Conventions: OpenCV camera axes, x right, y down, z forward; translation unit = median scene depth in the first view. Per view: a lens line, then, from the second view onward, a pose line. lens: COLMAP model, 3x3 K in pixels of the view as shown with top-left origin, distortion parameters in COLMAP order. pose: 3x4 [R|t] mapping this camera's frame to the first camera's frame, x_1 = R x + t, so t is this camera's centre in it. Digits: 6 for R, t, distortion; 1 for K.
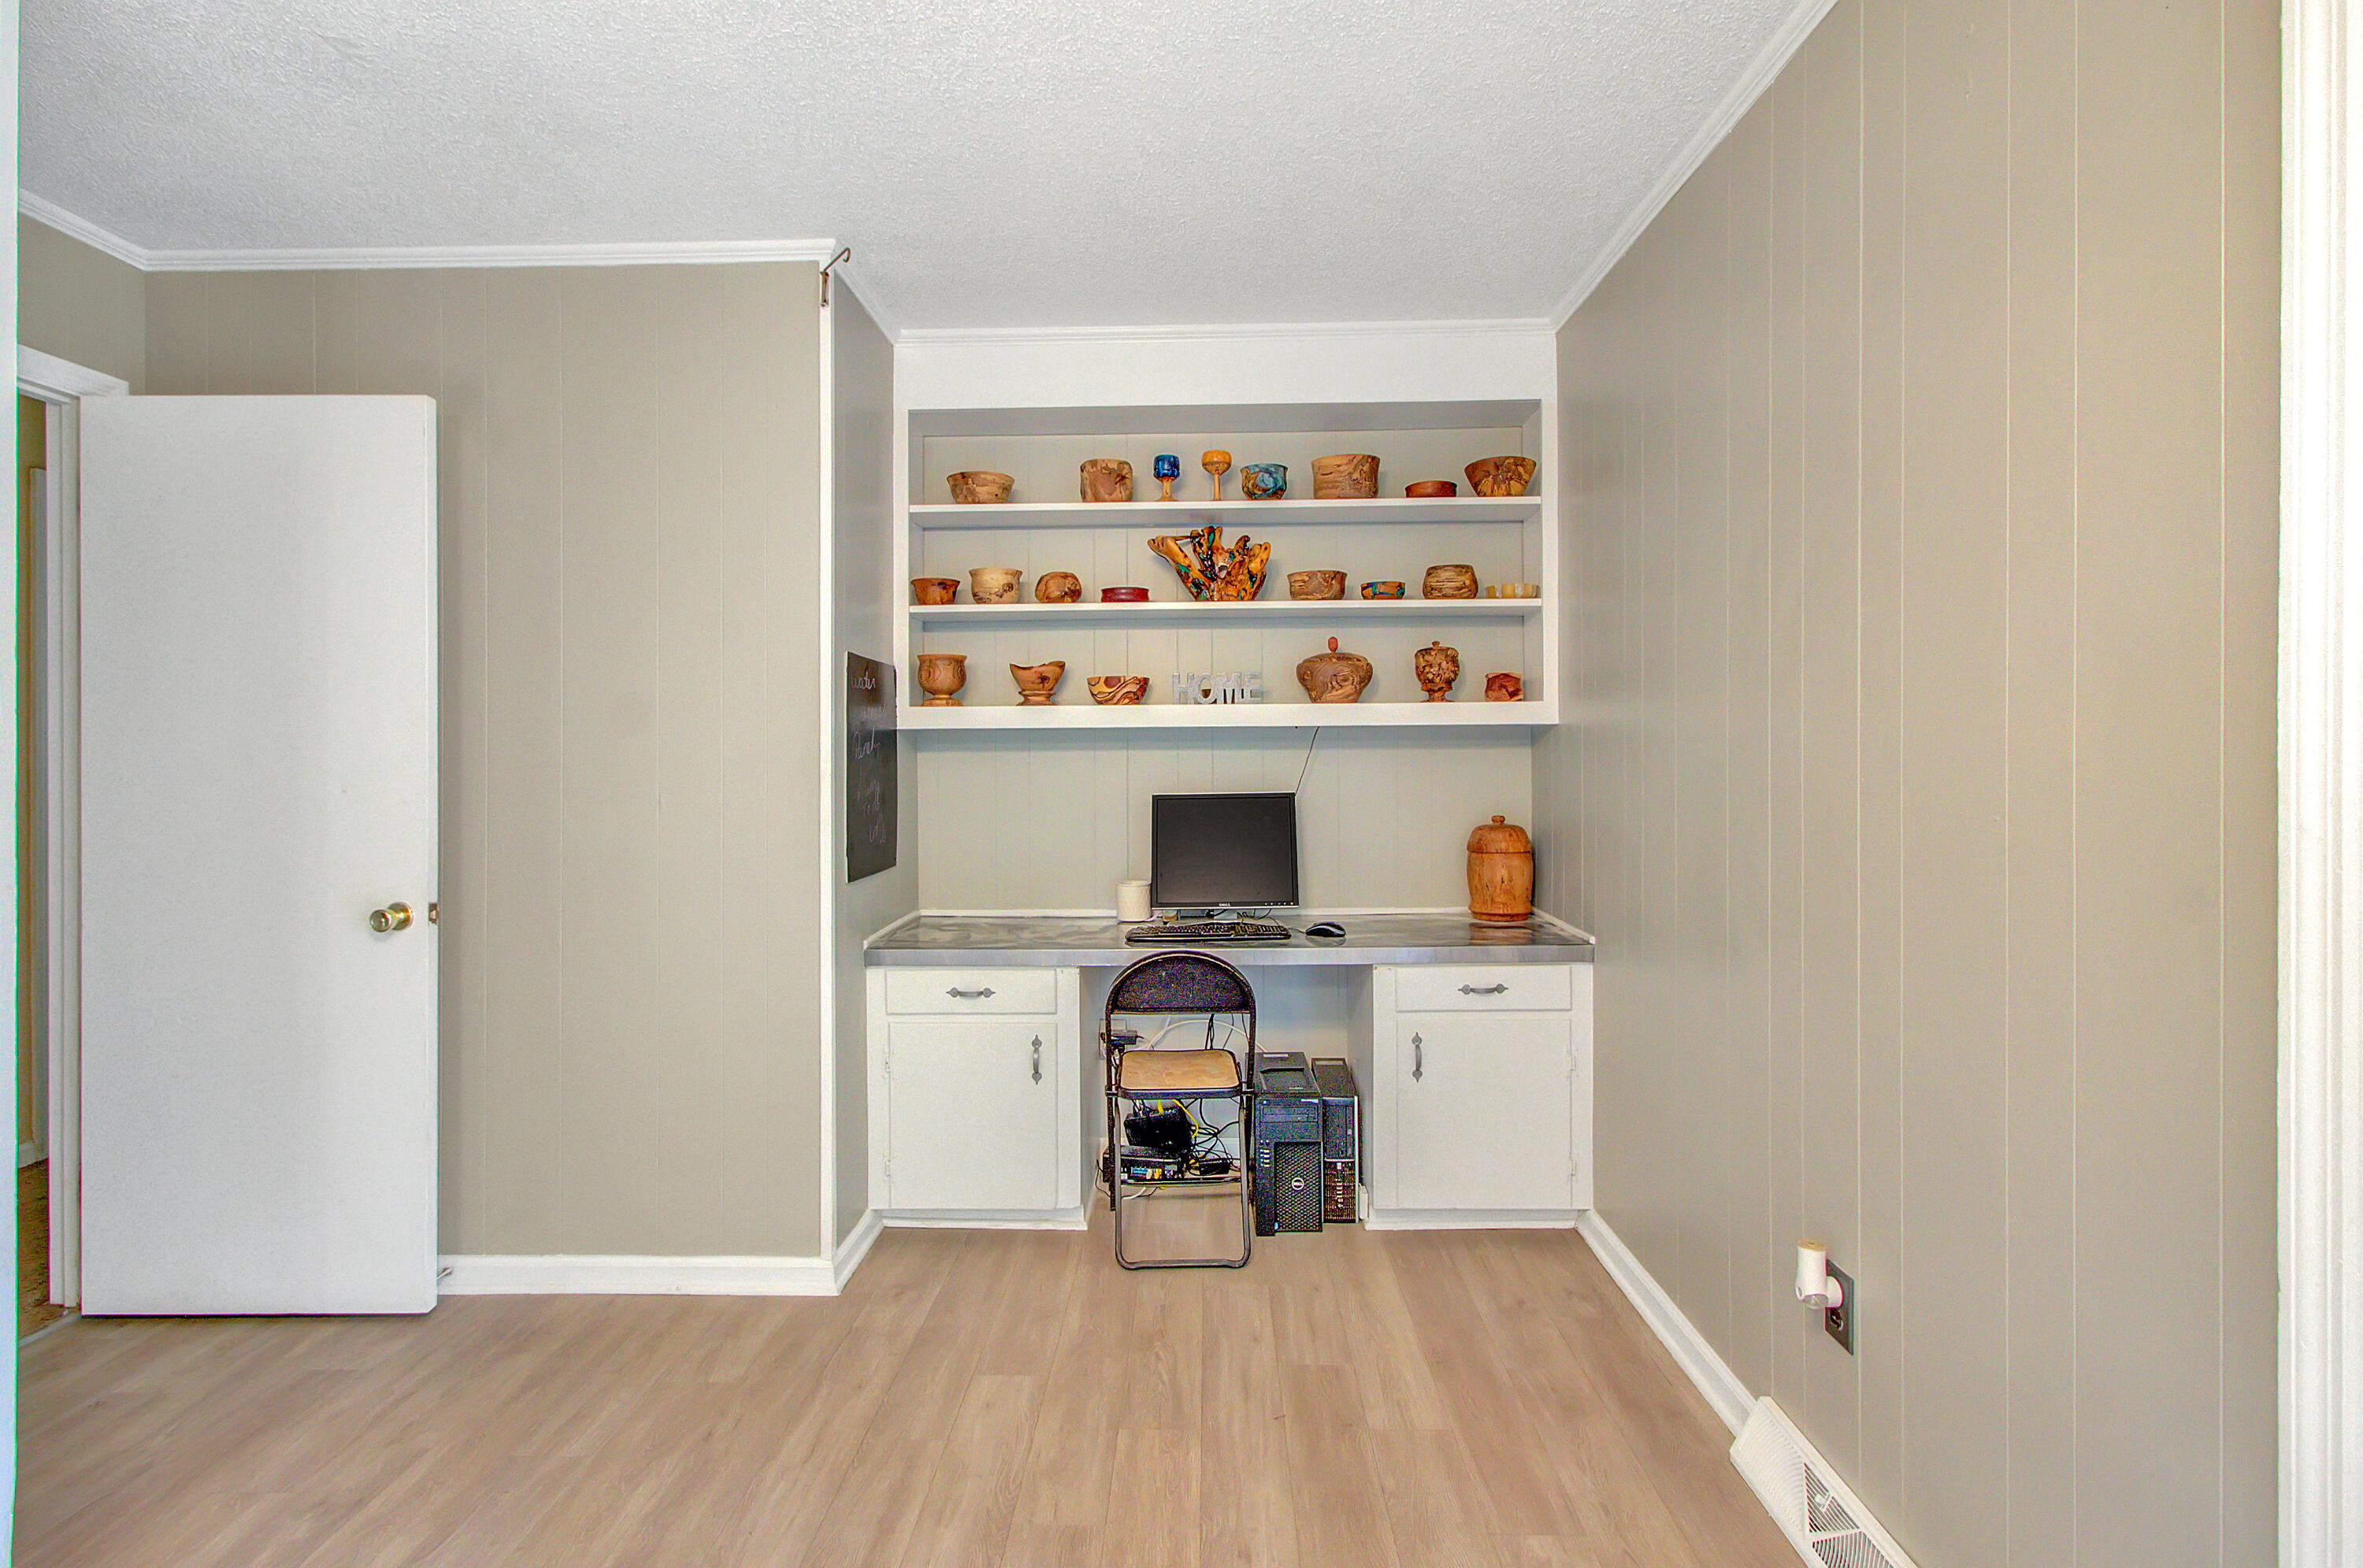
lens RADIAL K [[1089.4, 0, 1180.5], [0, 1089.4, 761.8], [0, 0, 1]] dist [-0.000144, 0.000715]
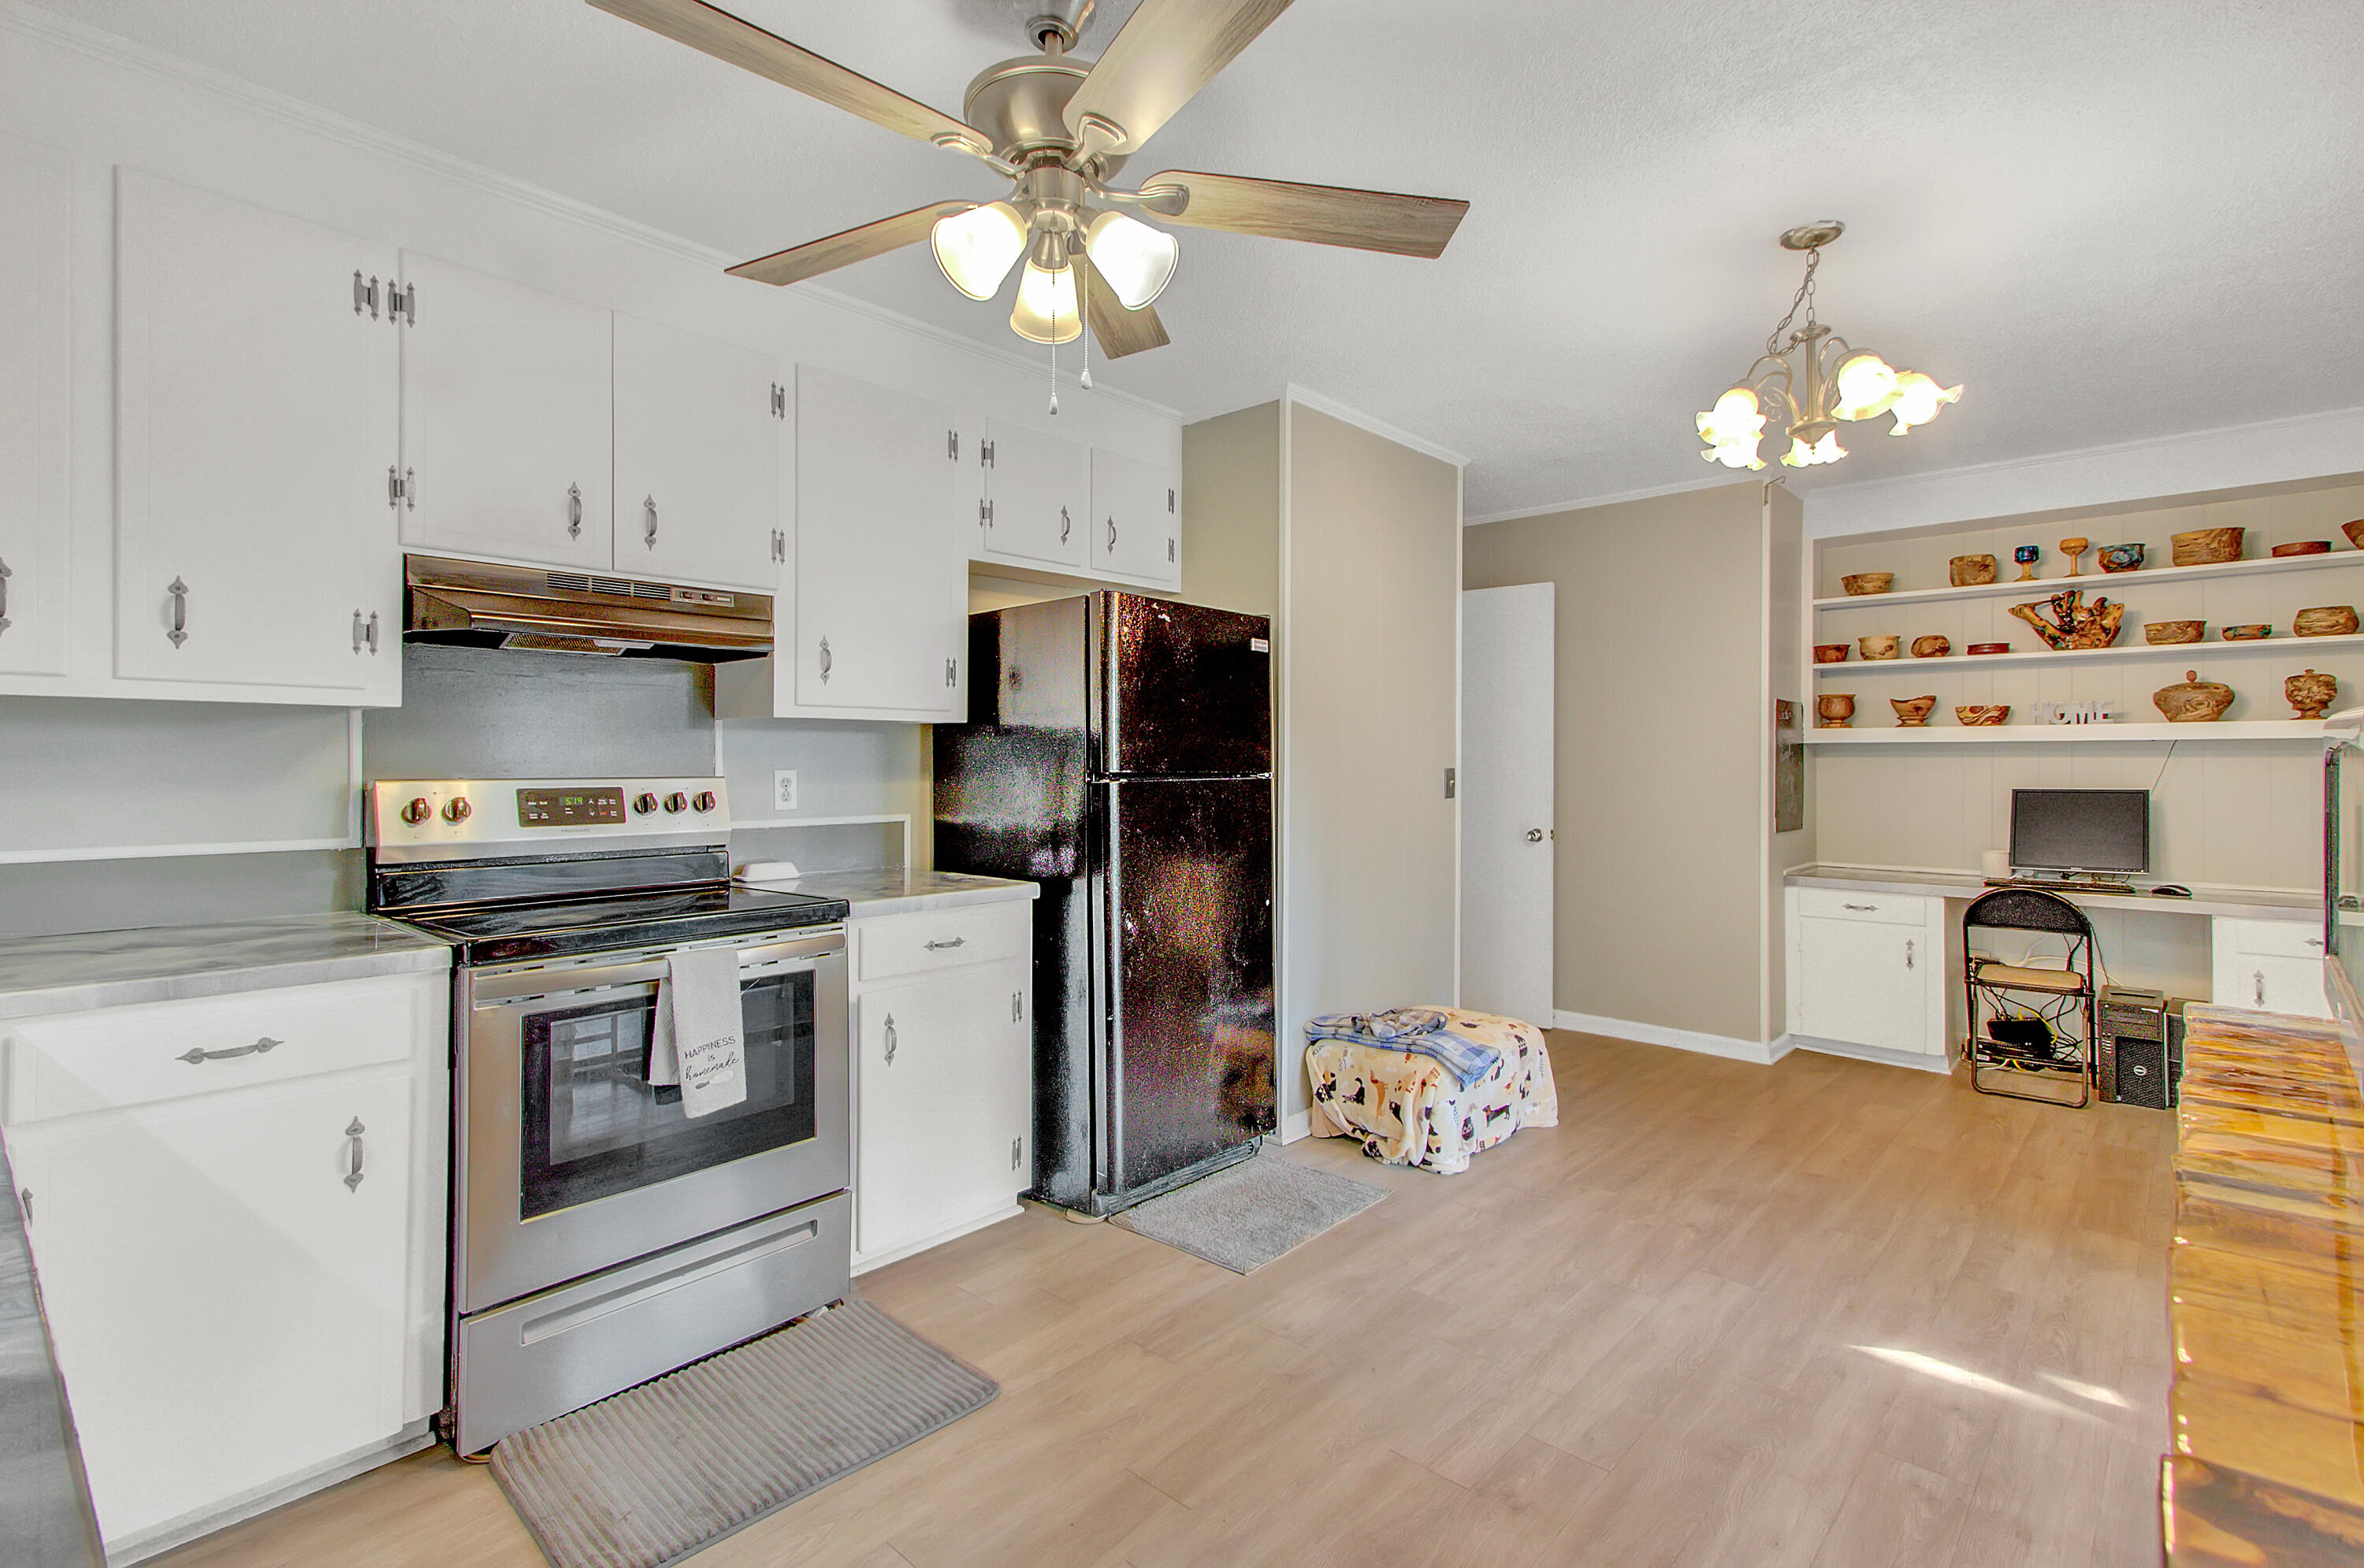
lens RADIAL K [[1102.4, 0, 1122.1], [0, 1102.4, 756.9], [0, 0, 1]] dist [0.003413, 0.000588]
pose [[0.725488, 0.003097, -0.688228, 0.123312], [-0.008798, 0.999950, -0.004775, 0.005762], [0.688178, 0.009519, 0.725479, -0.832992]]
